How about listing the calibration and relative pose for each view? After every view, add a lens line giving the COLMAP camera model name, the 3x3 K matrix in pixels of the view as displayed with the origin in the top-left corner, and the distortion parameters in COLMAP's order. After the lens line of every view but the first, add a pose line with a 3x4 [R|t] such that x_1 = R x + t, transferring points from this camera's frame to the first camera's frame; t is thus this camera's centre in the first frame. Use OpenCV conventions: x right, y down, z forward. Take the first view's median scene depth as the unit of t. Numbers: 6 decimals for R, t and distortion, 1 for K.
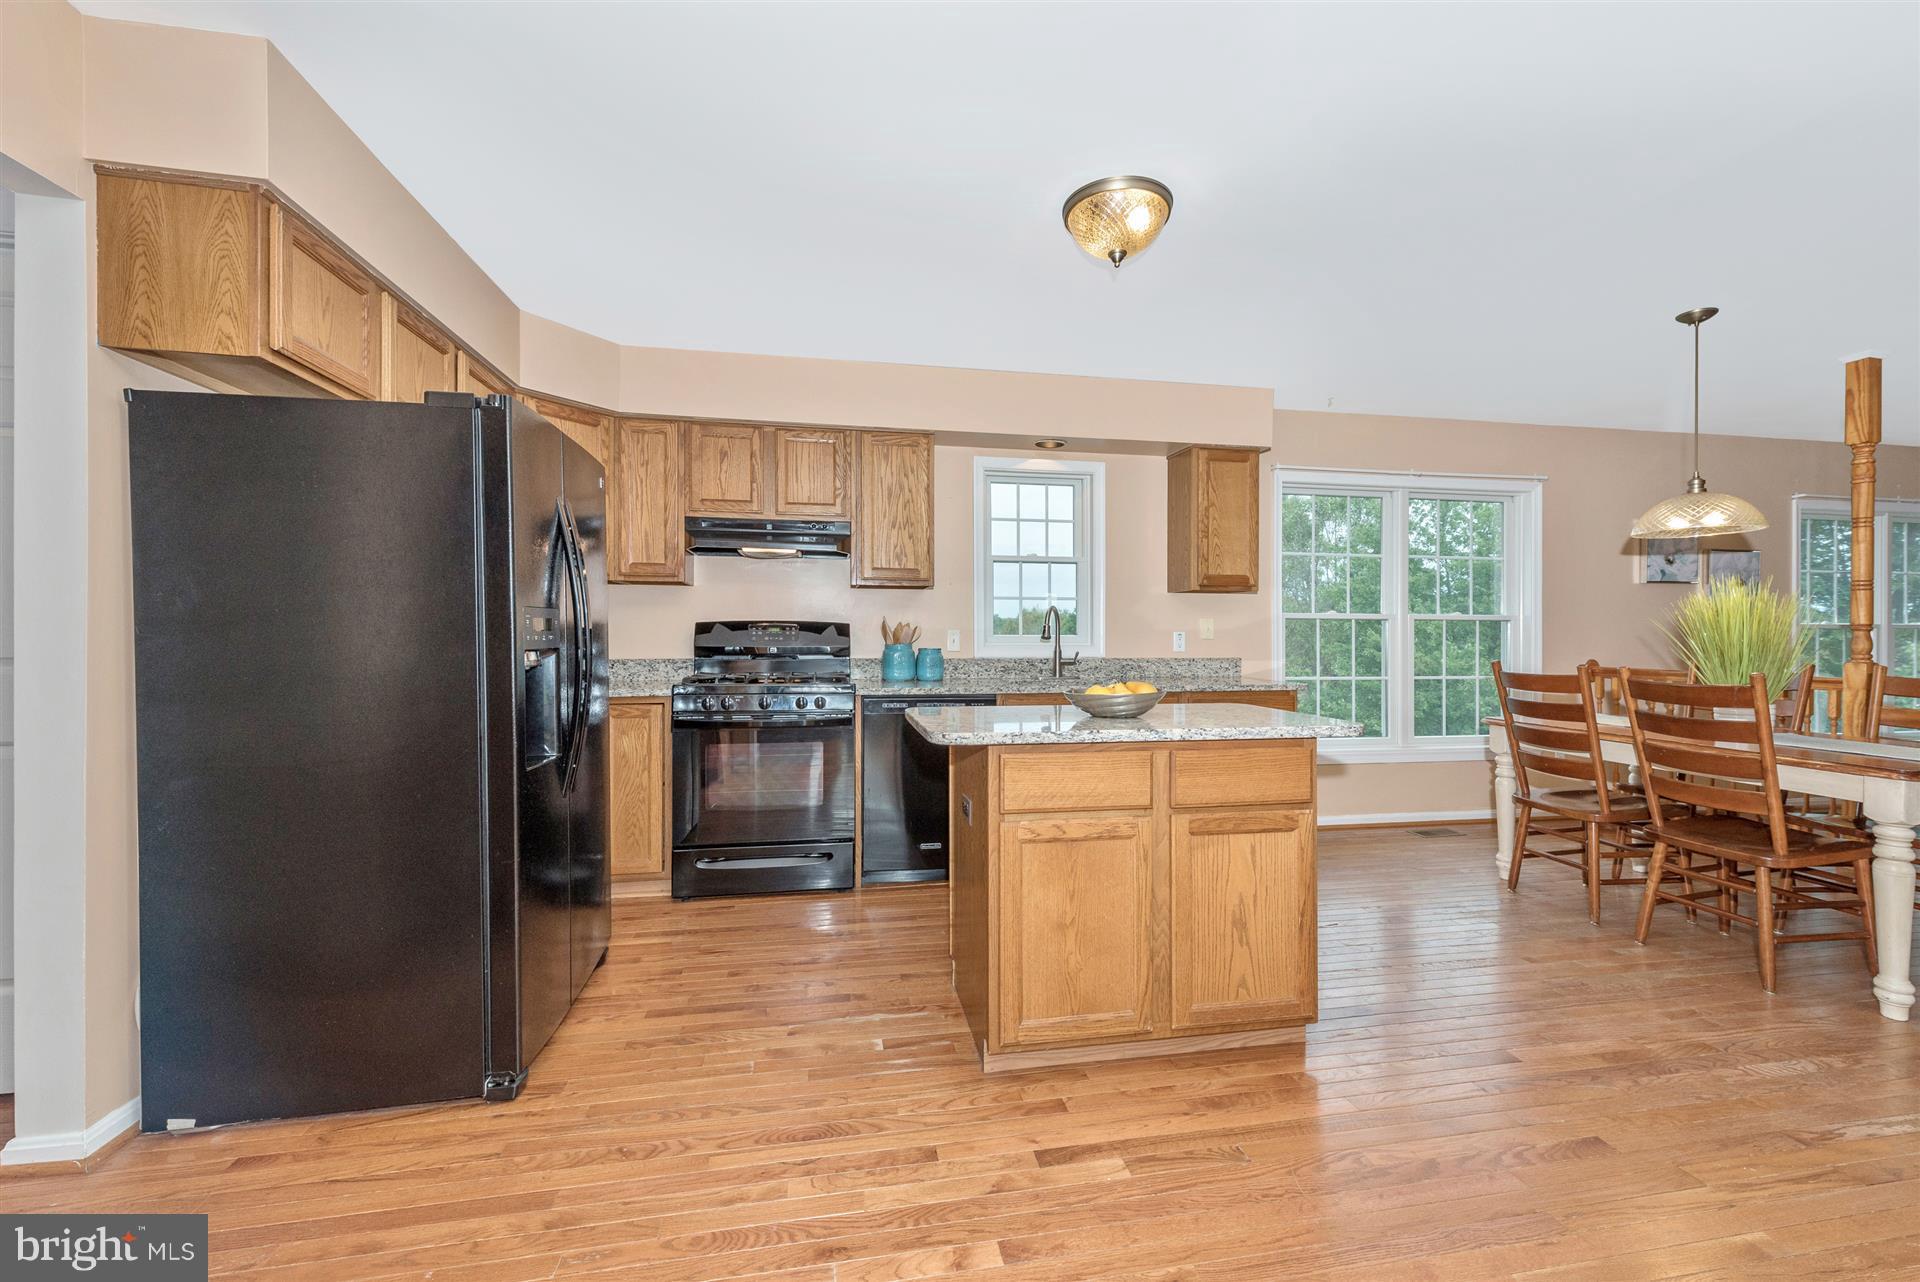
lens RADIAL K [[757.3, 0, 959.6], [0, 757.3, 644.9], [0, 0, 1]] dist [0.003358, 0.000095]
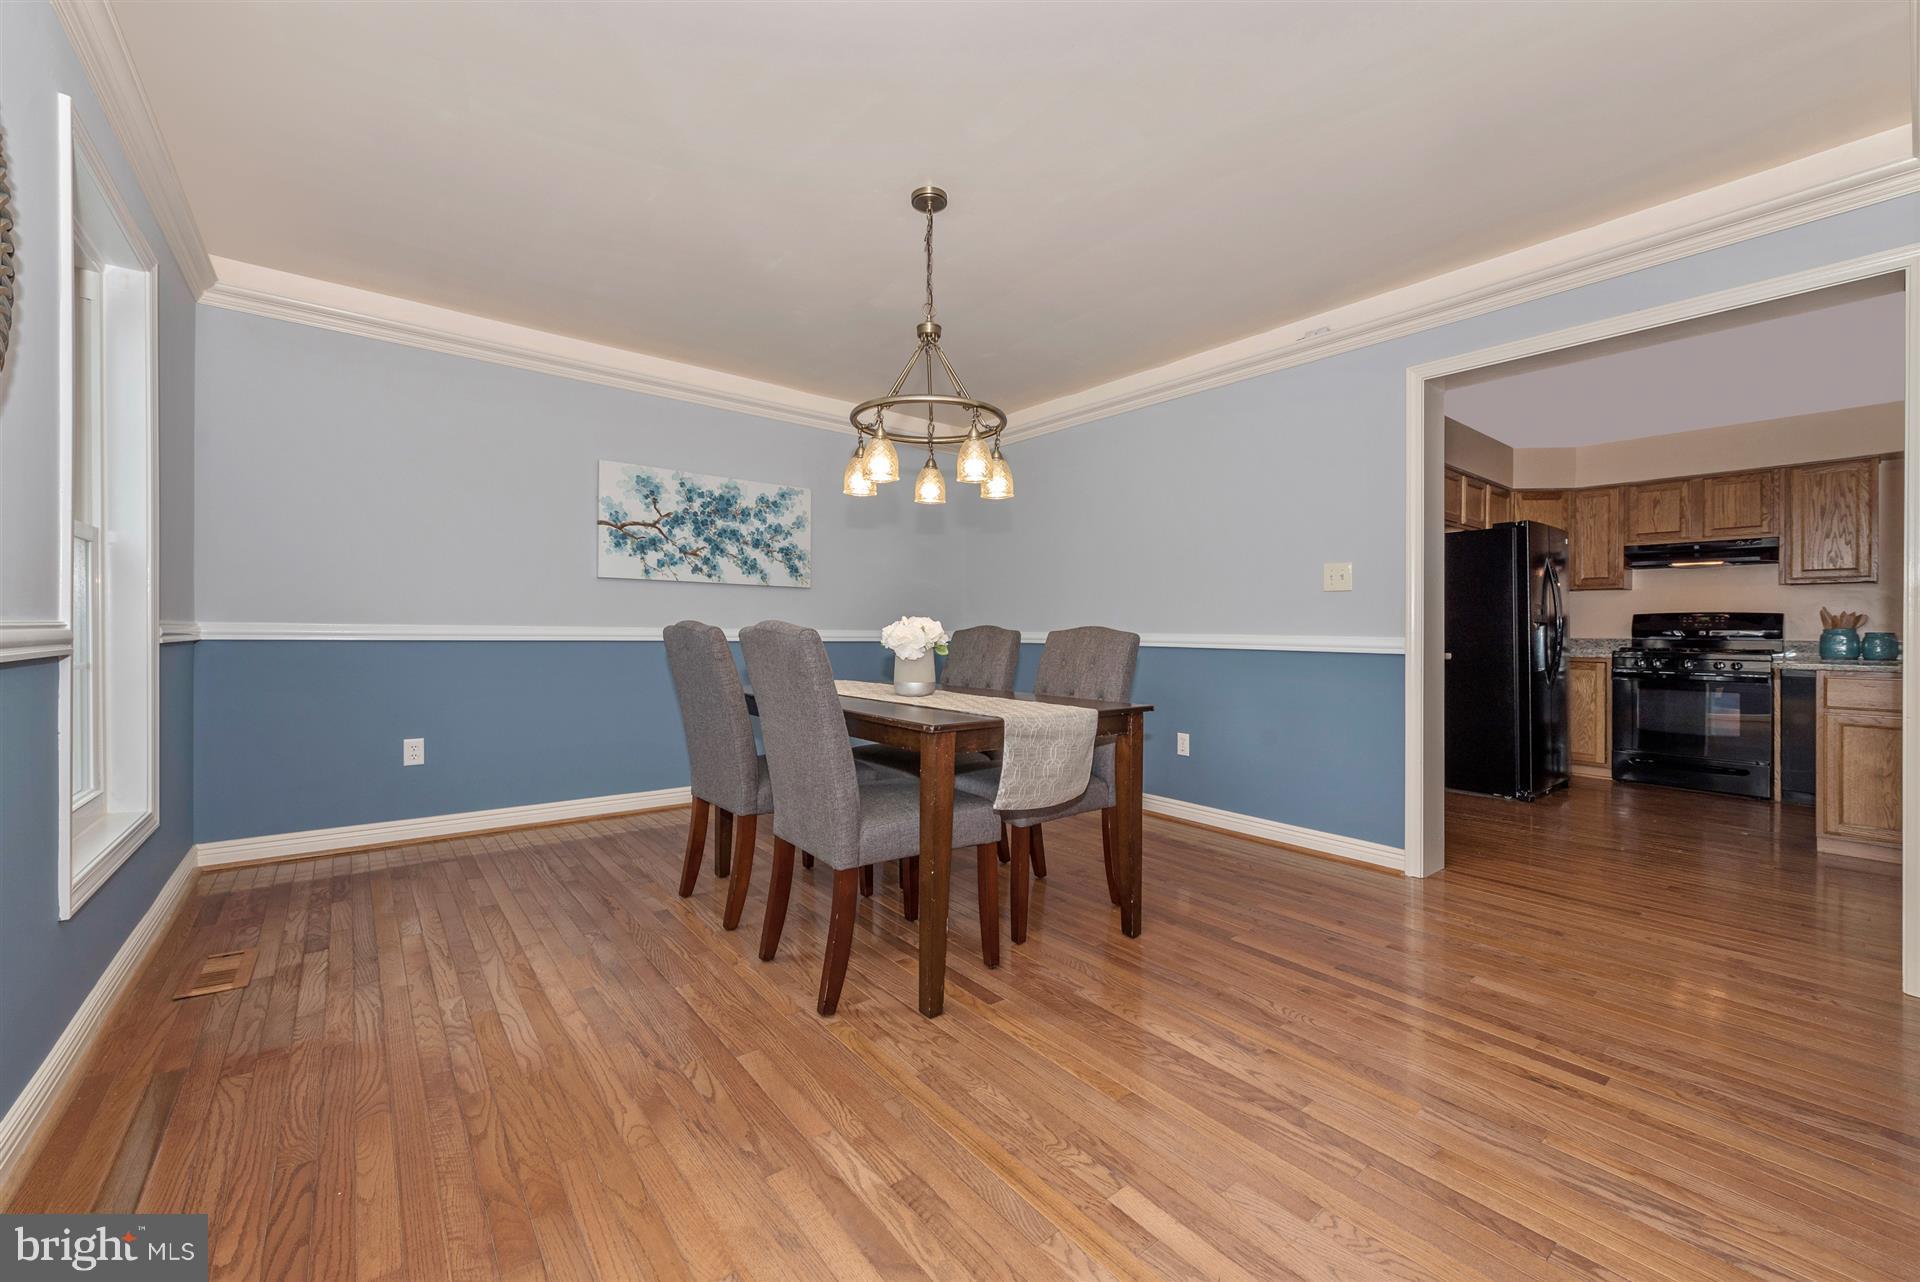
lens RADIAL K [[757.3, 0, 960.4], [0, 757.3, 639.7], [0, 0, 1]] dist [0.003358, 0.000095]
pose [[0.471749, 0.001986, -0.881731, 0.366172], [-0.003140, 0.999995, 0.000573, 0.024311], [0.881727, 0.002498, 0.471753, -0.928431]]
